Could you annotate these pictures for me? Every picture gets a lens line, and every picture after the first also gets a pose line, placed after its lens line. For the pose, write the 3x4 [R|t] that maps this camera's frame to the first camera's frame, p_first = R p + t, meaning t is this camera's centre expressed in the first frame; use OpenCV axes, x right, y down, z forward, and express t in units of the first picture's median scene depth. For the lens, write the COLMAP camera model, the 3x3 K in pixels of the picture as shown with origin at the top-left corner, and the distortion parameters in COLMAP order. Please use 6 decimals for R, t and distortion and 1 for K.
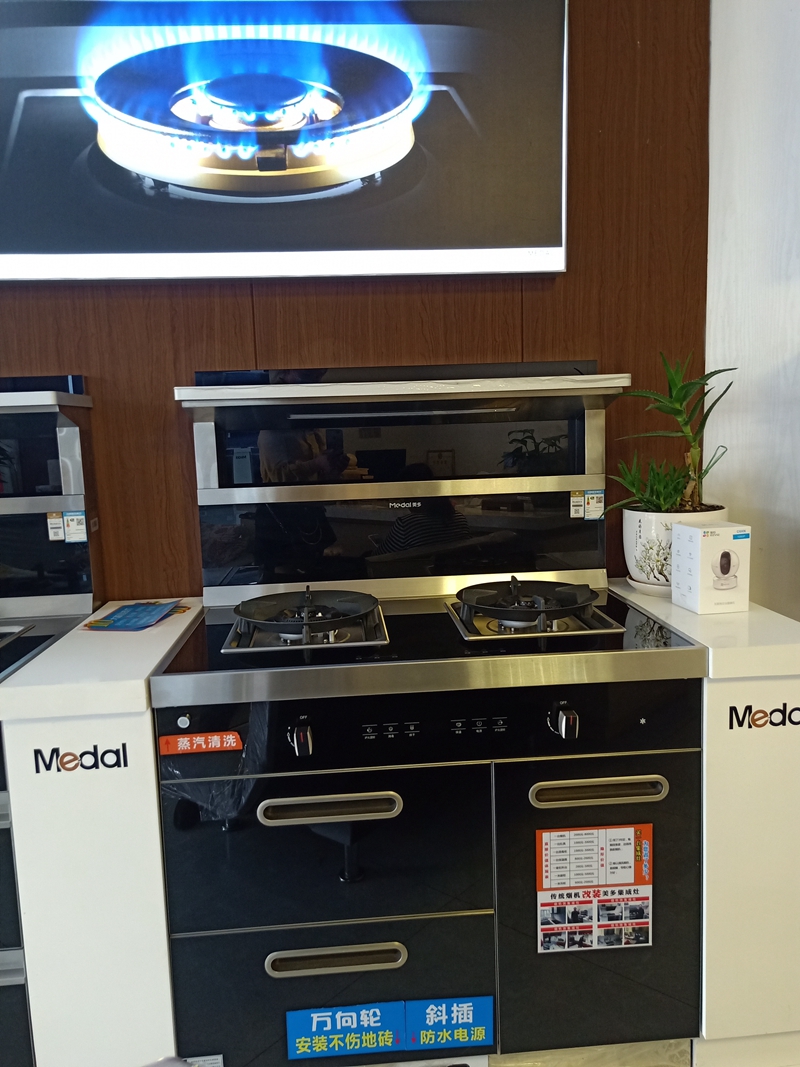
lens RADIAL K [[809.9, 0, 397.4], [0, 809.9, 530.0], [0, 0, 1]] dist [0.054258, -0.036750]
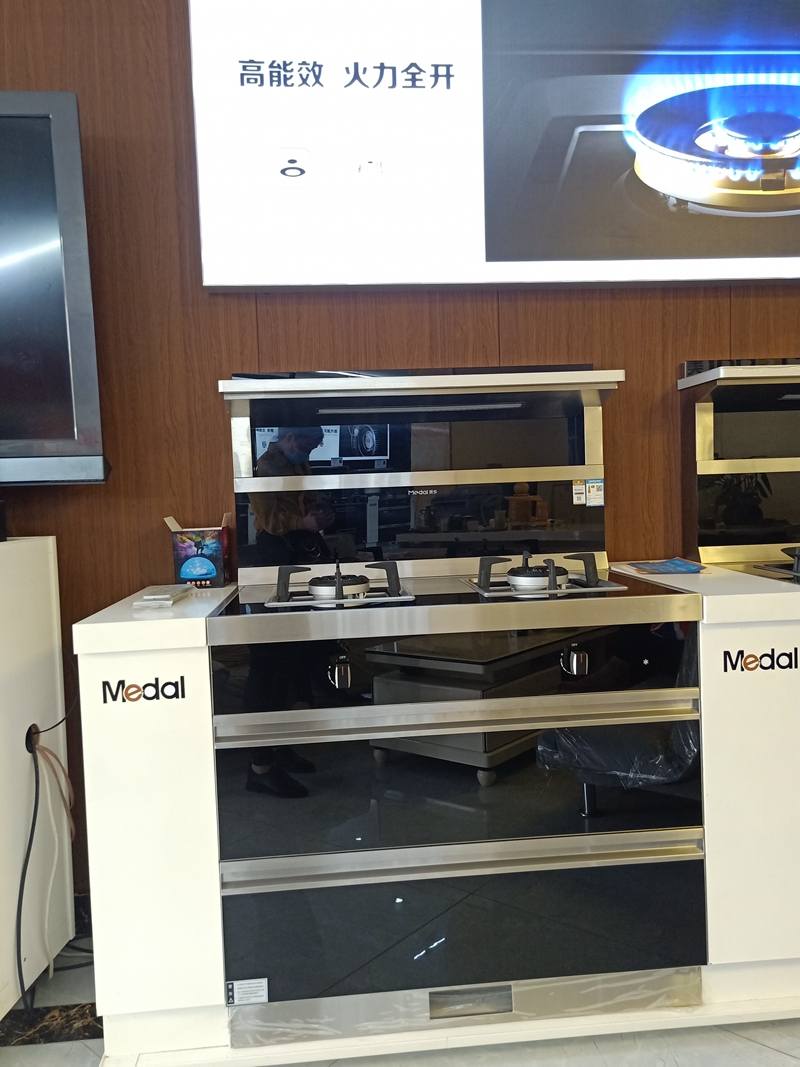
lens RADIAL K [[809.9, 0, 397.4], [0, 809.9, 530.0], [0, 0, 1]] dist [0.054258, -0.036750]
pose [[0.999859, 0.000506, 0.016784, -0.729102], [0.000707, 0.997393, -0.072152, 0.138314], [-0.016777, 0.072153, 0.997252, -0.144083]]
